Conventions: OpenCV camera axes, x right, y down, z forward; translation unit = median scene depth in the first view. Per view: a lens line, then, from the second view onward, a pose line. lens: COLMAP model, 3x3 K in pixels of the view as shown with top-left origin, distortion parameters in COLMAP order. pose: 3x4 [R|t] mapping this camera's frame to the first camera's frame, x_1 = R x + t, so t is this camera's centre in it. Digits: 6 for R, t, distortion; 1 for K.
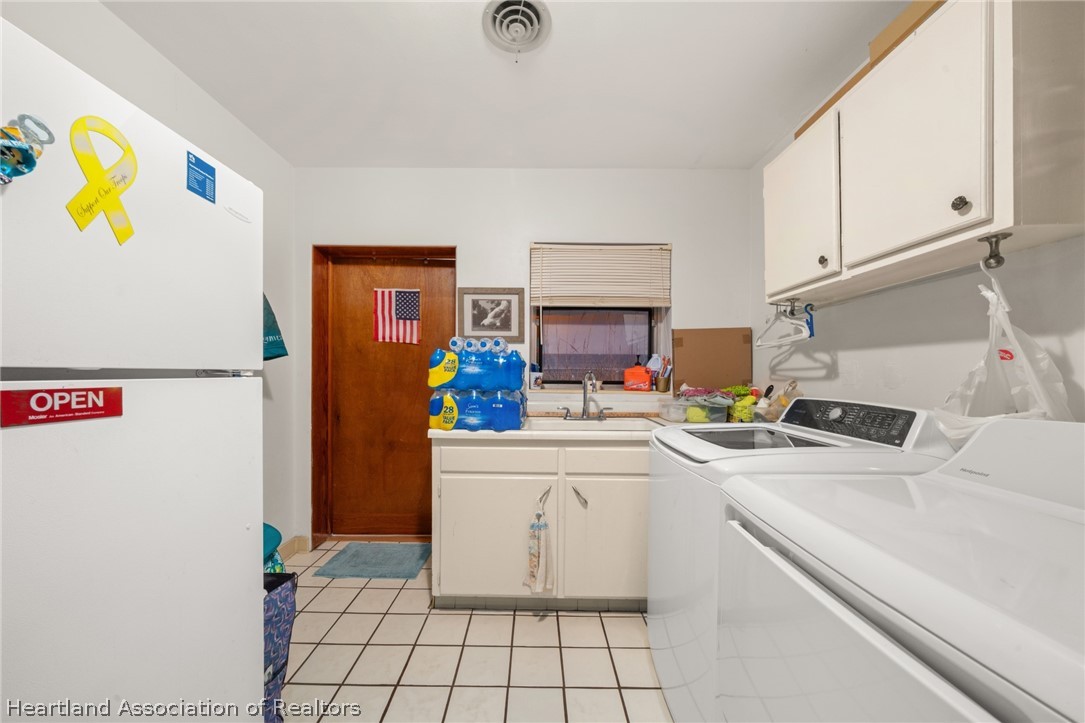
lens RADIAL K [[376.0, 0, 536.7], [0, 376.0, 375.5], [0, 0, 1]] dist [-0.001657, -0.000070]
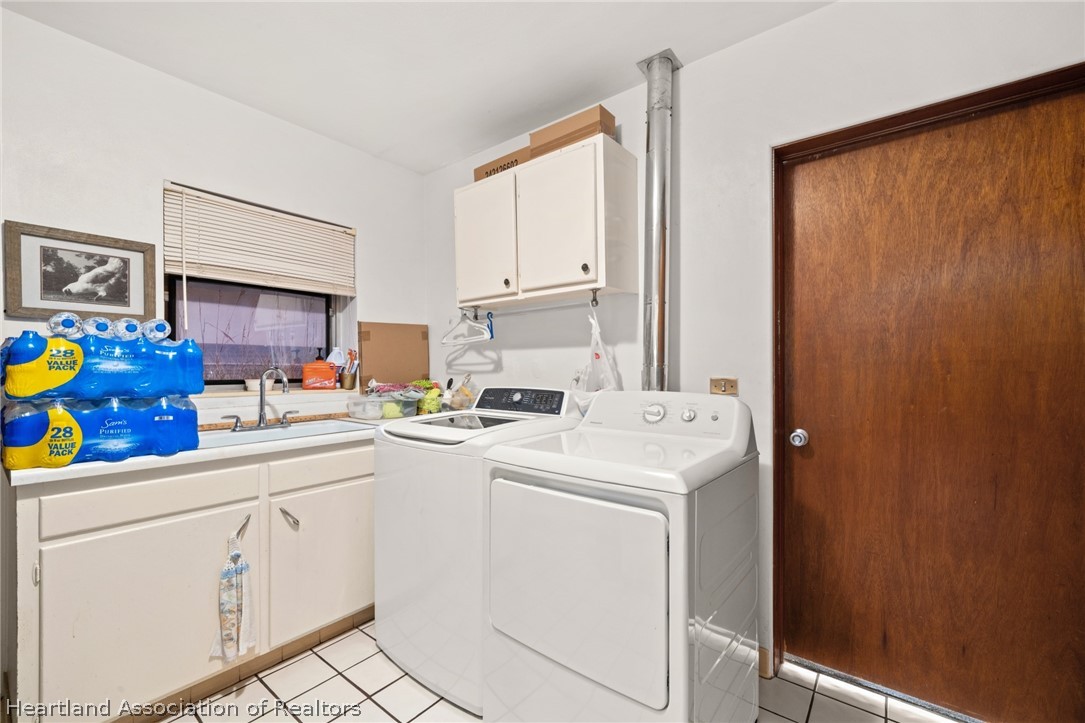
lens RADIAL K [[447.3, 0, 541.7], [0, 447.3, 366.3], [0, 0, 1]] dist [0.000824, 0.000018]
pose [[0.619804, -0.006114, 0.784733, -0.280642], [0.014749, 0.999884, -0.003858, -0.001587], [-0.784618, 0.013966, 0.619822, -0.048163]]
